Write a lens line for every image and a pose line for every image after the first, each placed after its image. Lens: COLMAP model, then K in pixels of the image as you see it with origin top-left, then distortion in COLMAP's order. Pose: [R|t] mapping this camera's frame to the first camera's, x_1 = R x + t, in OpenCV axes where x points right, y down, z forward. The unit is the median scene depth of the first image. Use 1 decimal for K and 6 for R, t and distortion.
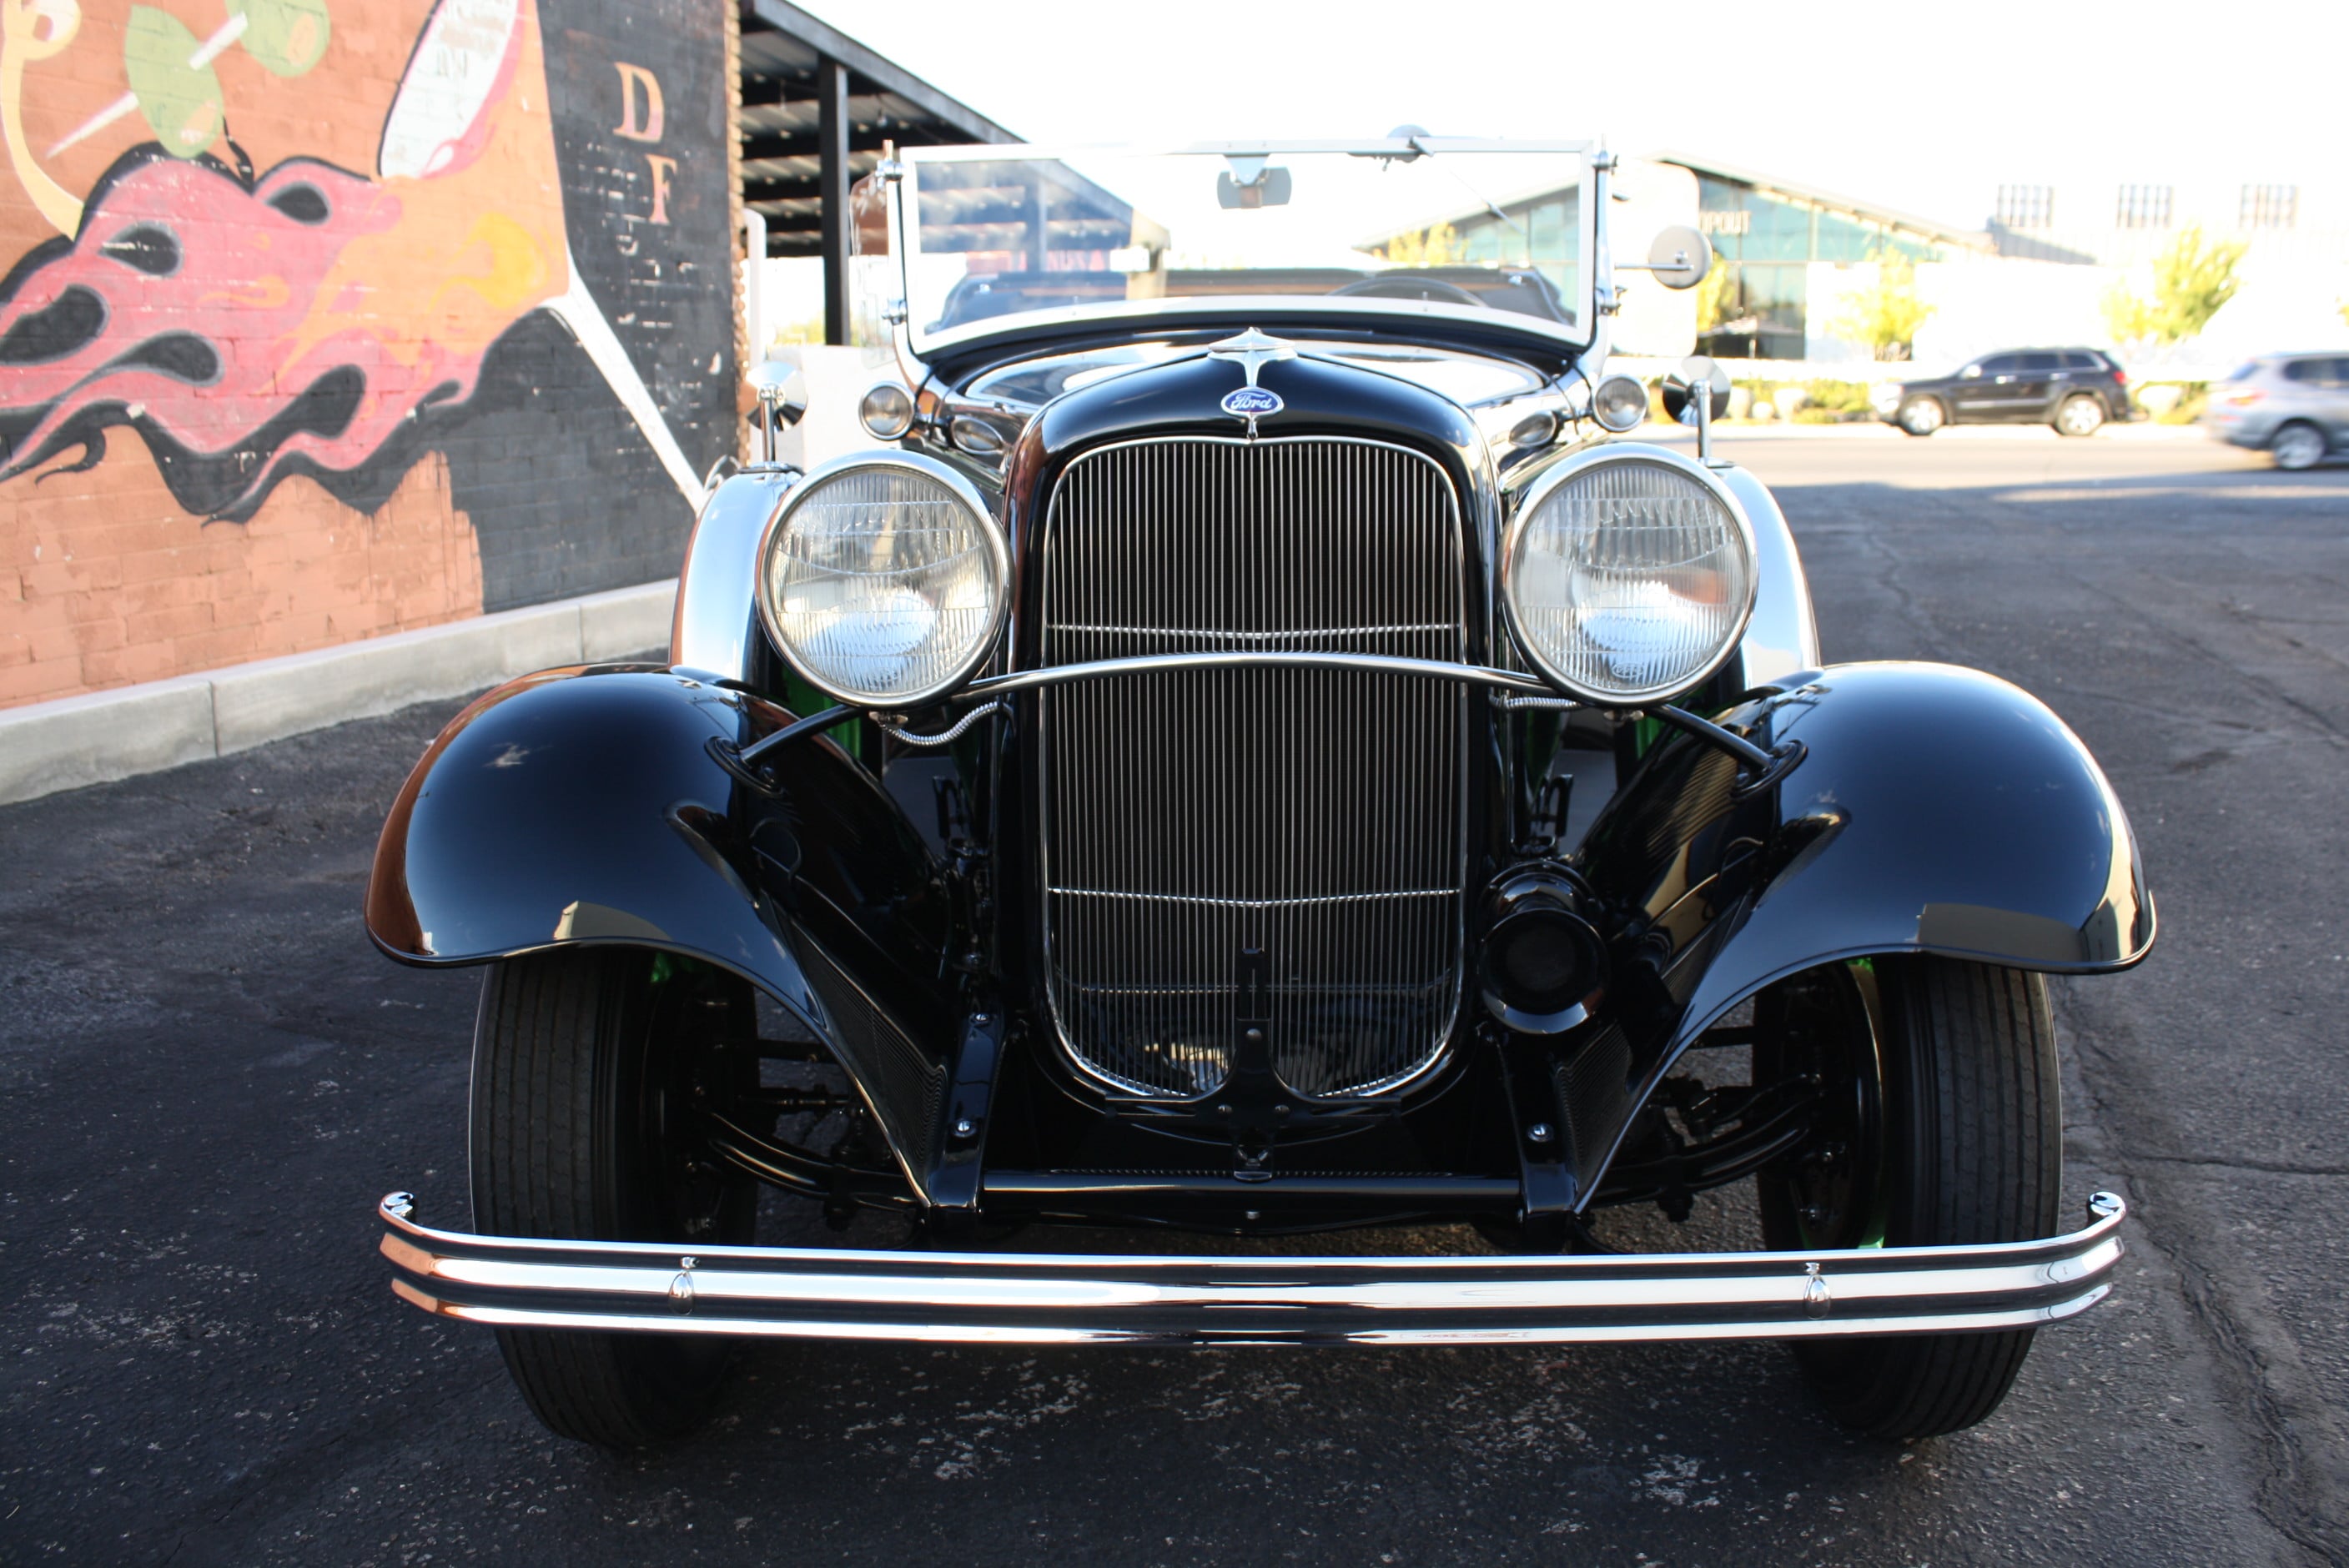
lens RADIAL K [[1976.6, 0, 1197.0], [0, 1976.6, 783.2], [0, 0, 1]] dist [-0.166383, 0.147639]
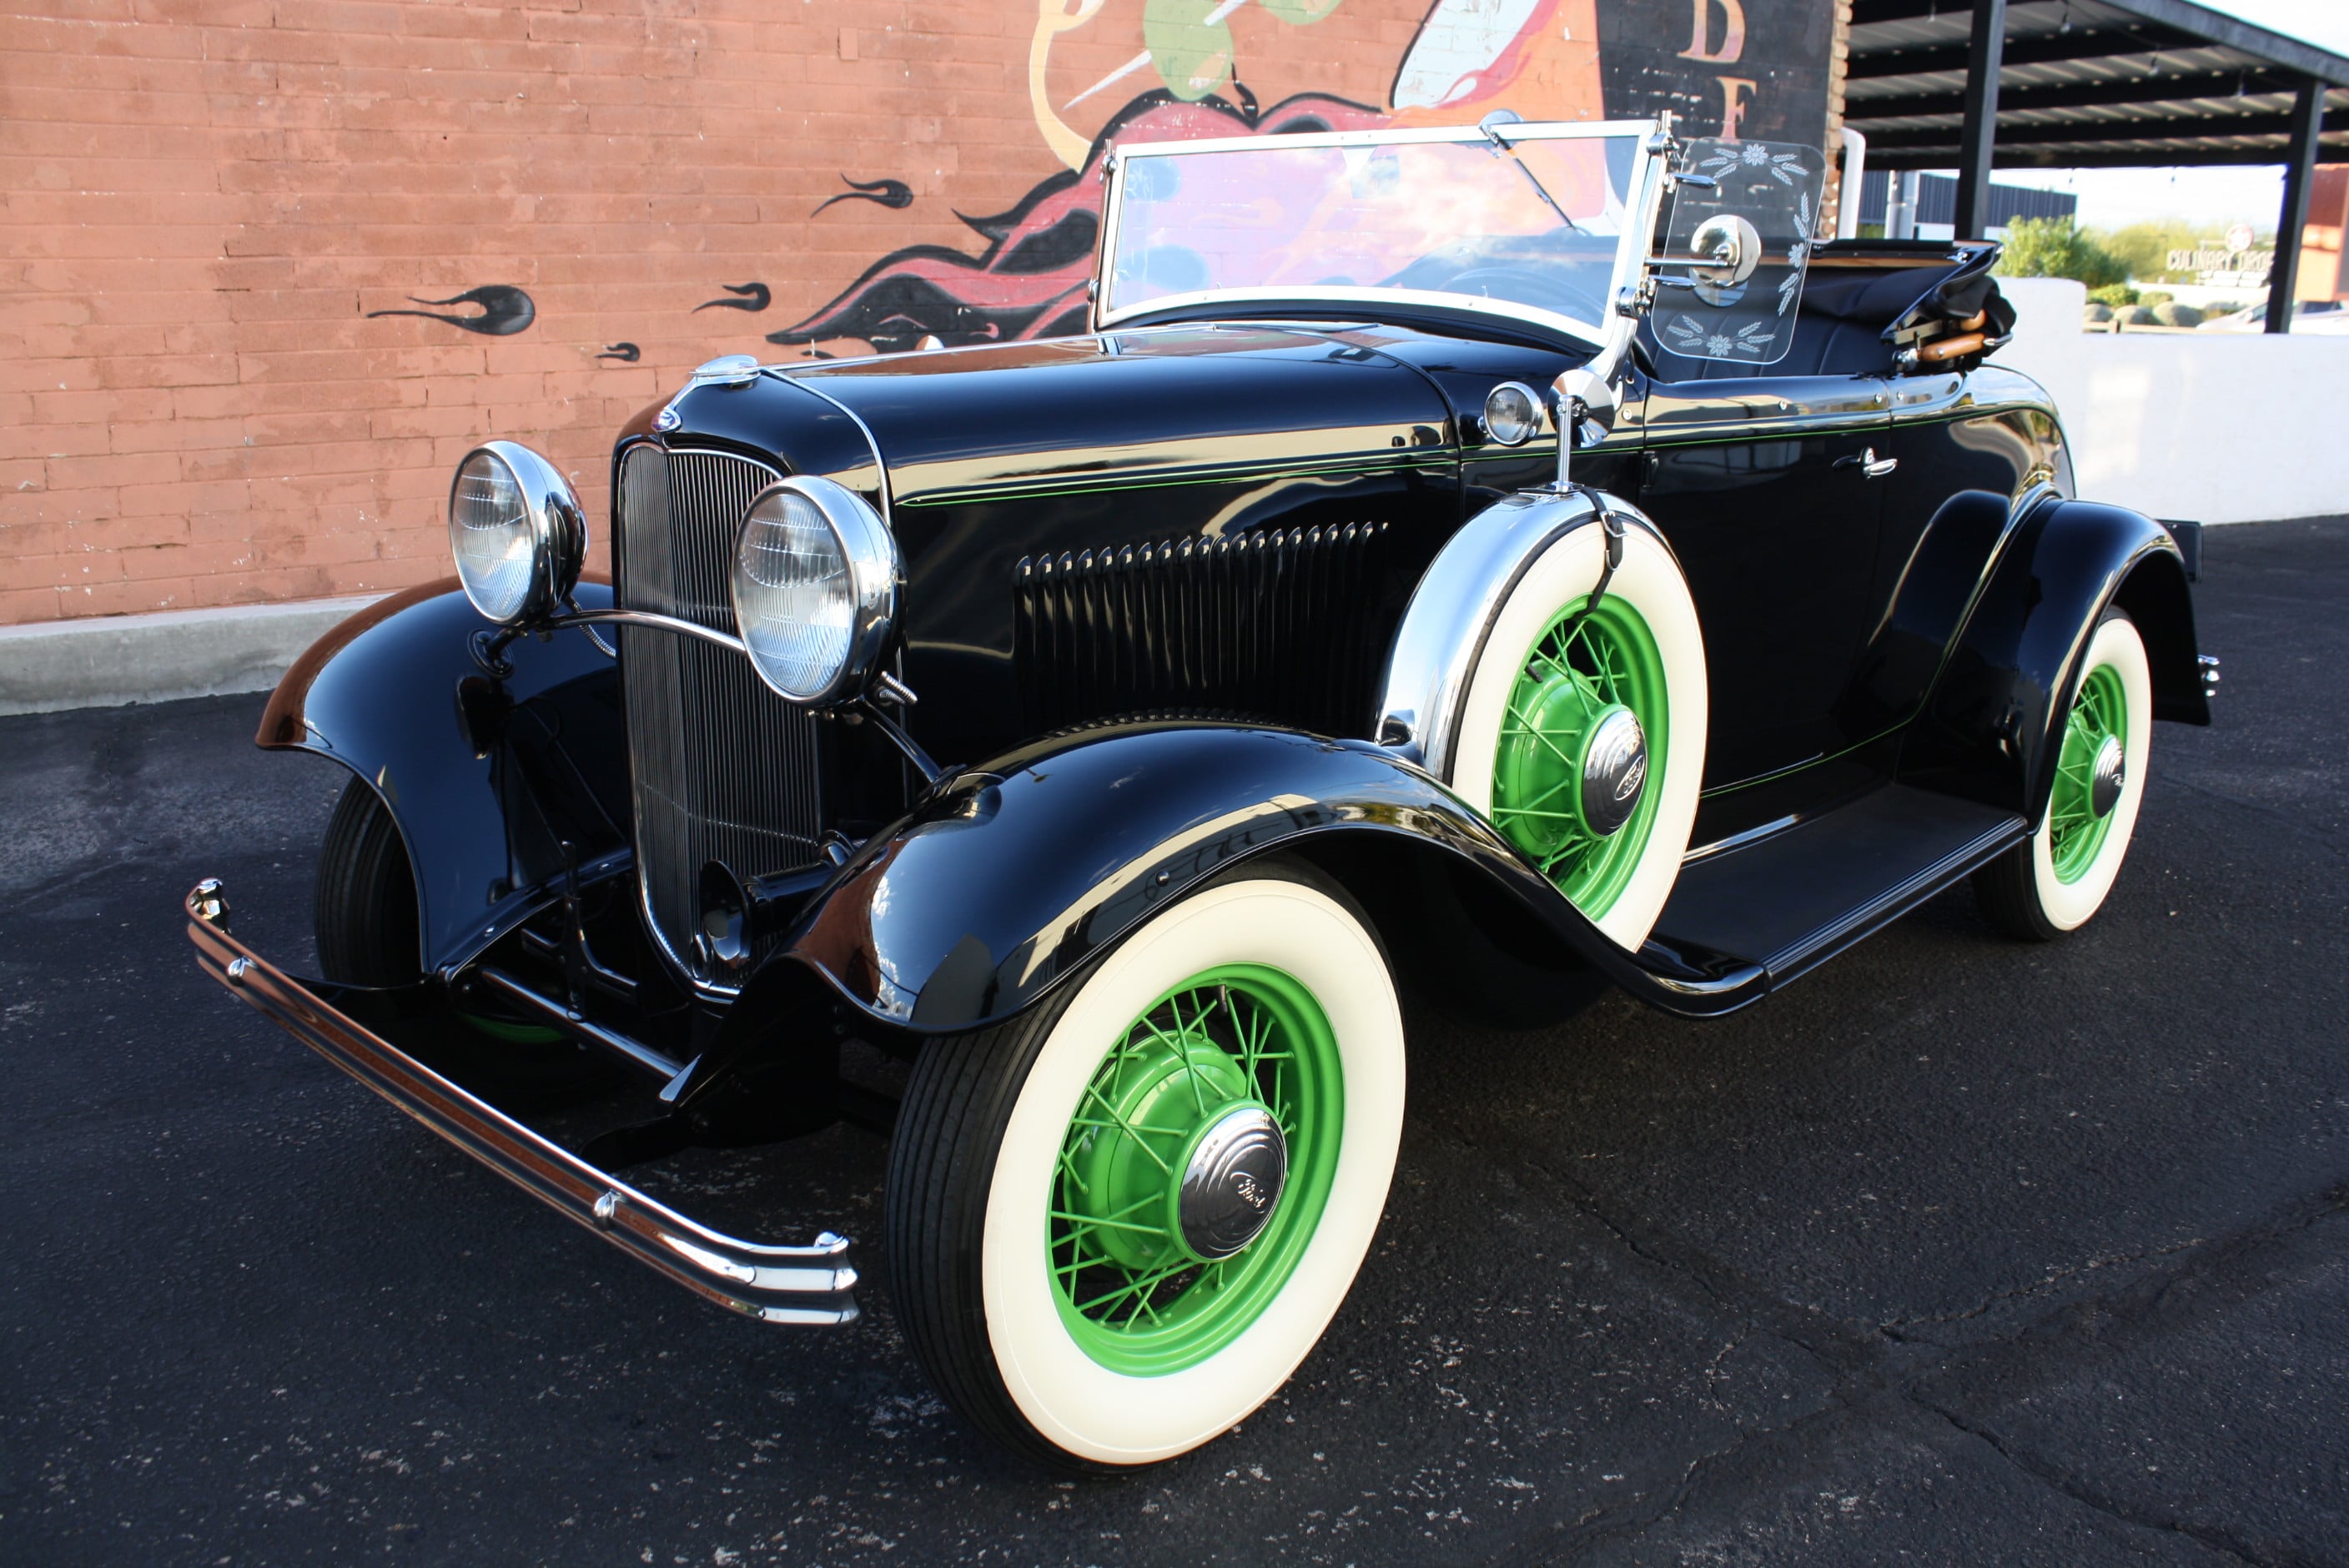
lens RADIAL K [[1985.7, 0, 1190.9], [0, 1985.7, 786.7], [0, 0, 1]] dist [-0.162616, 0.143959]
pose [[0.741395, 0.186455, -0.644646, 0.344638], [-0.150846, 0.982346, 0.110645, -0.046380], [0.653895, 0.015210, 0.756432, 0.088953]]
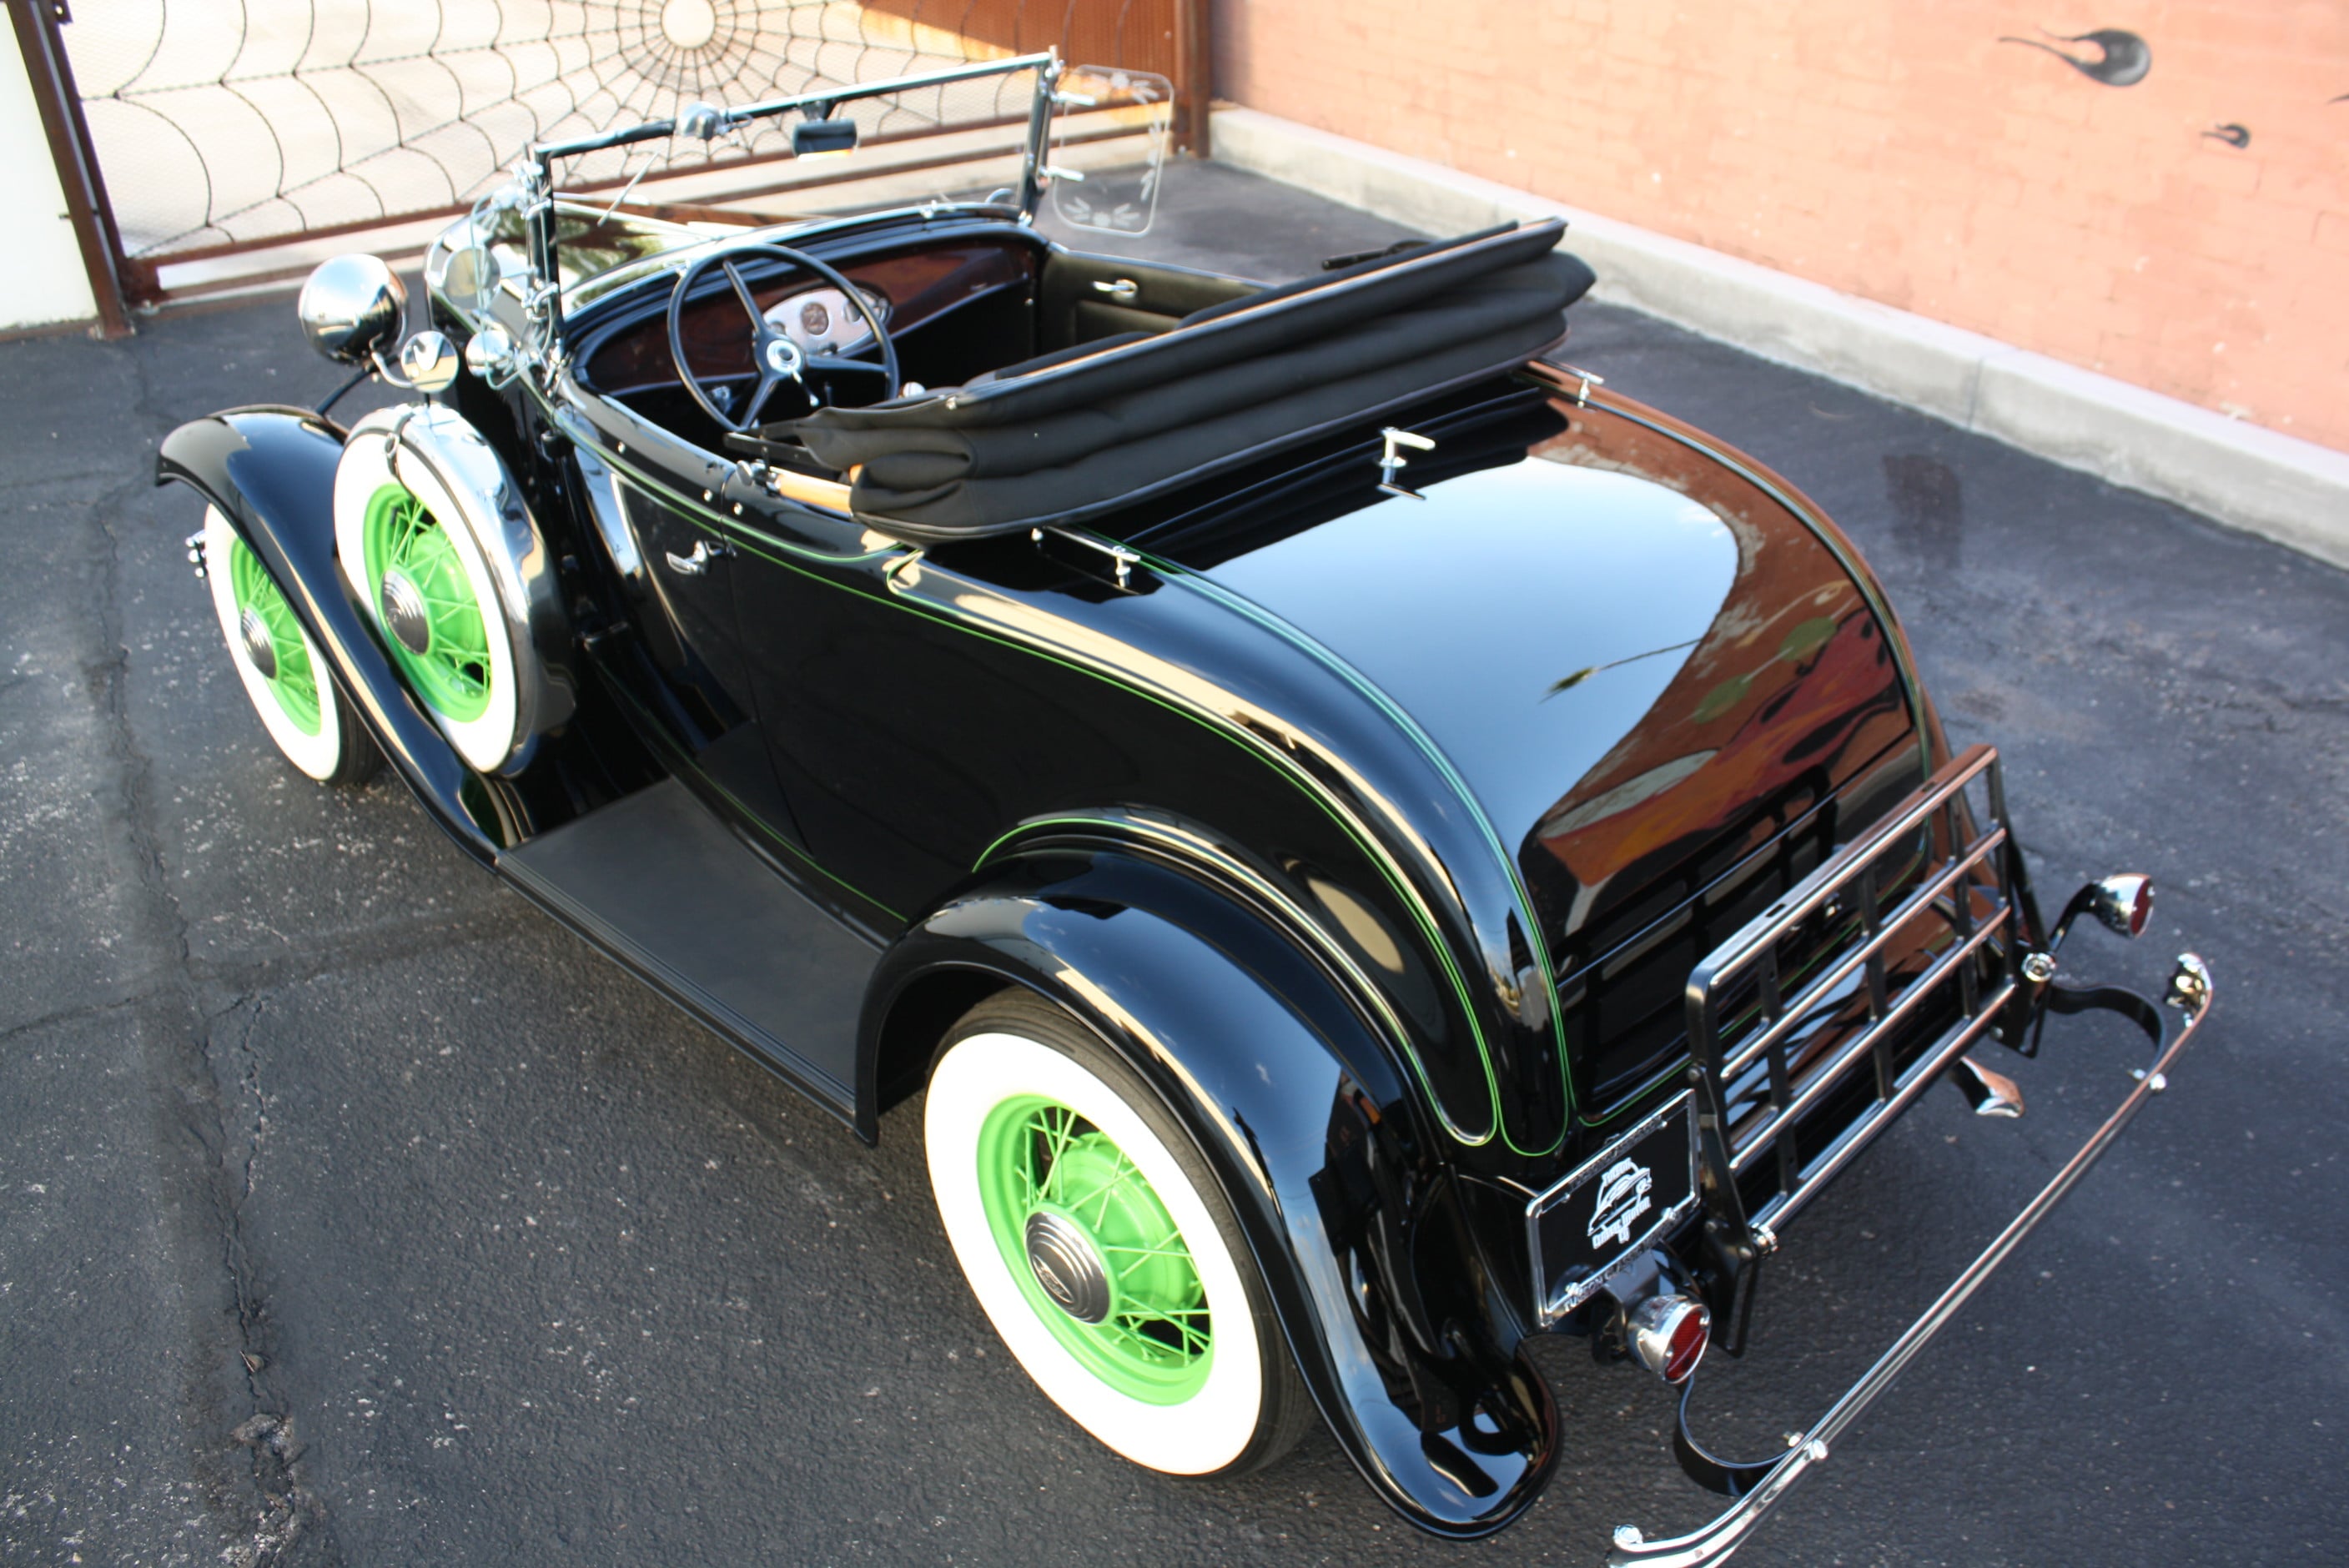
lens RADIAL K [[1958.3, 0, 1178.4], [0, 1958.3, 779.5], [0, 0, 1]] dist [-0.157591, 0.131671]
pose [[-0.679722, 0.381756, -0.626291, 0.358512], [-0.130944, 0.776998, 0.615734, -0.364637], [0.721687, 0.500537, -0.478154, 0.936292]]
